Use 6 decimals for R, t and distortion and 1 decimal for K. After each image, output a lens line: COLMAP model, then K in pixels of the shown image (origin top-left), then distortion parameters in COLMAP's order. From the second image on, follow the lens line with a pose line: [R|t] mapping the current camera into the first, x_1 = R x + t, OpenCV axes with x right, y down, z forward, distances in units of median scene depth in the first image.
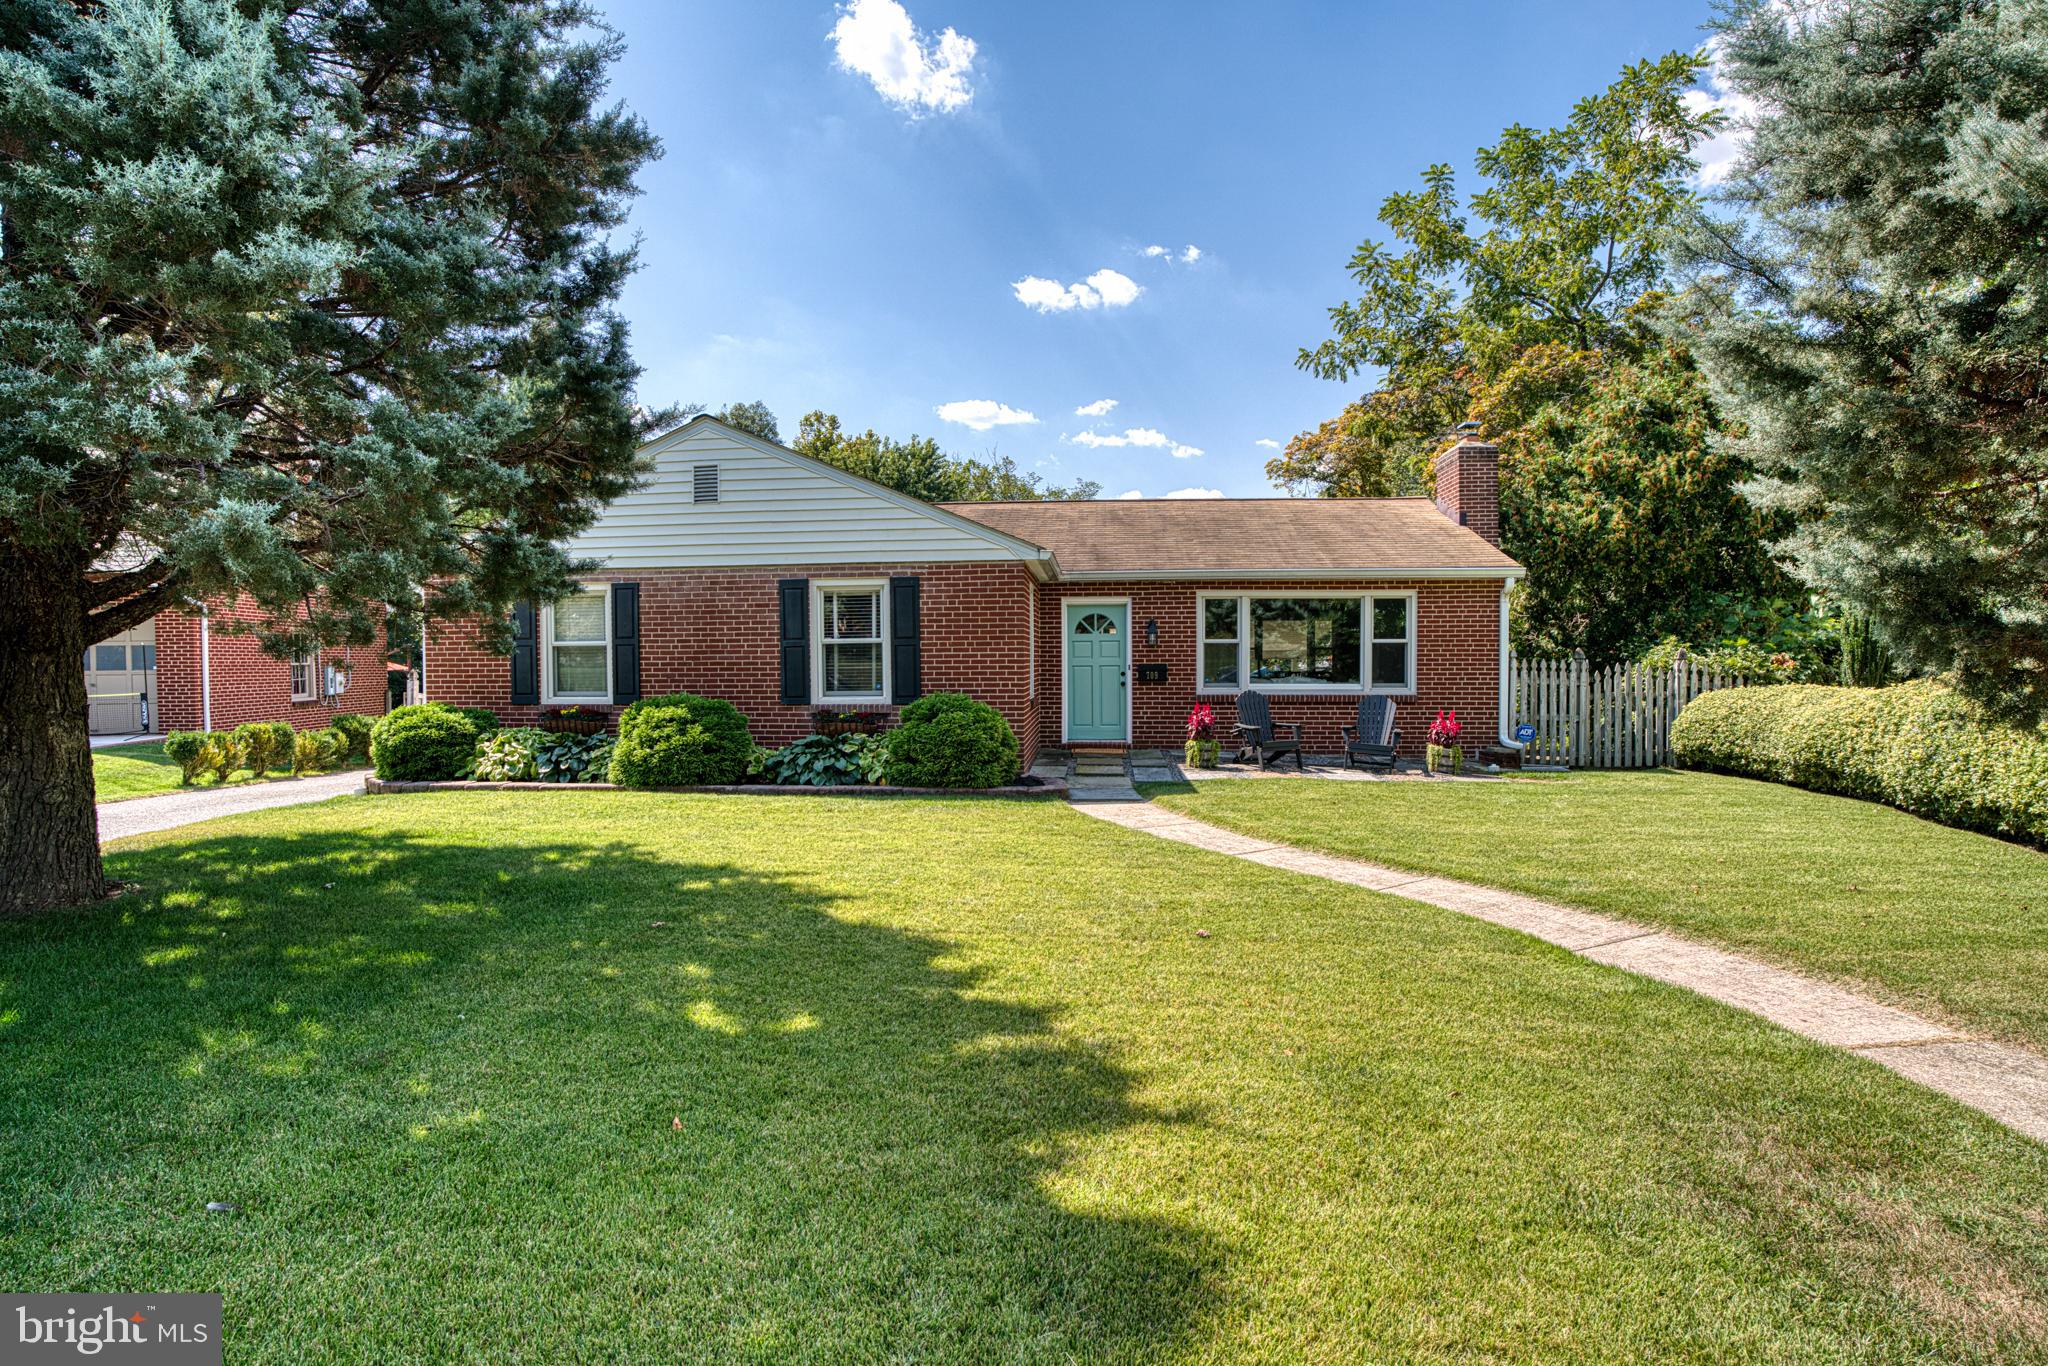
lens RADIAL K [[923.3, 0, 1016.7], [0, 923.3, 674.1], [0, 0, 1]] dist [-0.083294, 0.023266]
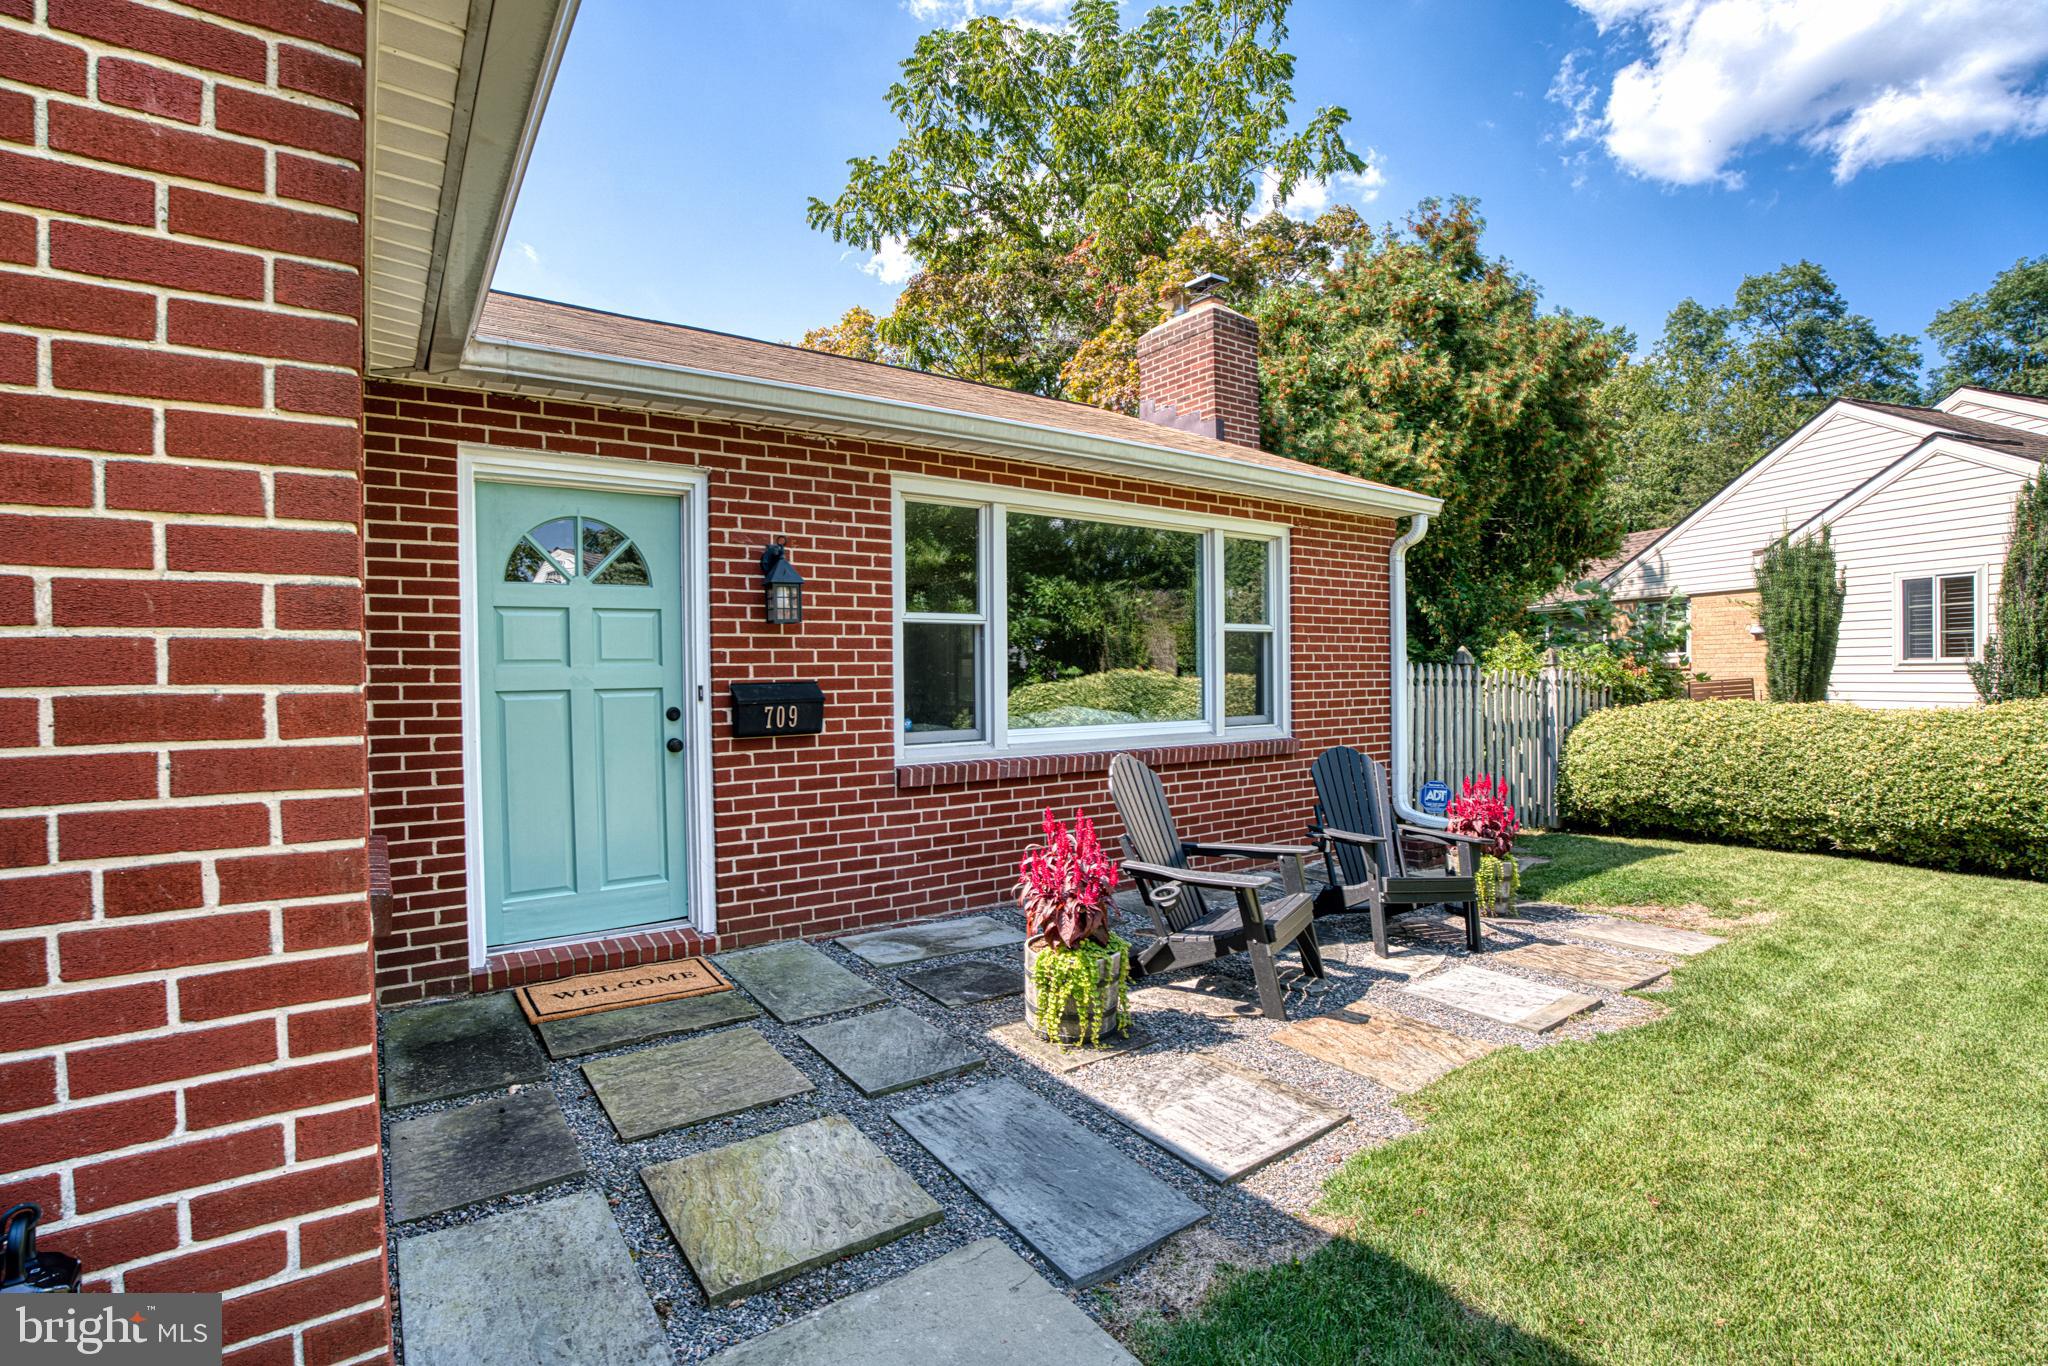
lens RADIAL K [[923.3, 0, 1016.7], [0, 923.3, 674.1], [0, 0, 1]] dist [-0.083294, 0.023266]
pose [[0.755099, -0.006820, 0.655576, -0.001303], [0.015306, 0.999857, -0.007229, -0.010042], [-0.655432, 0.015493, 0.755095, 0.701835]]
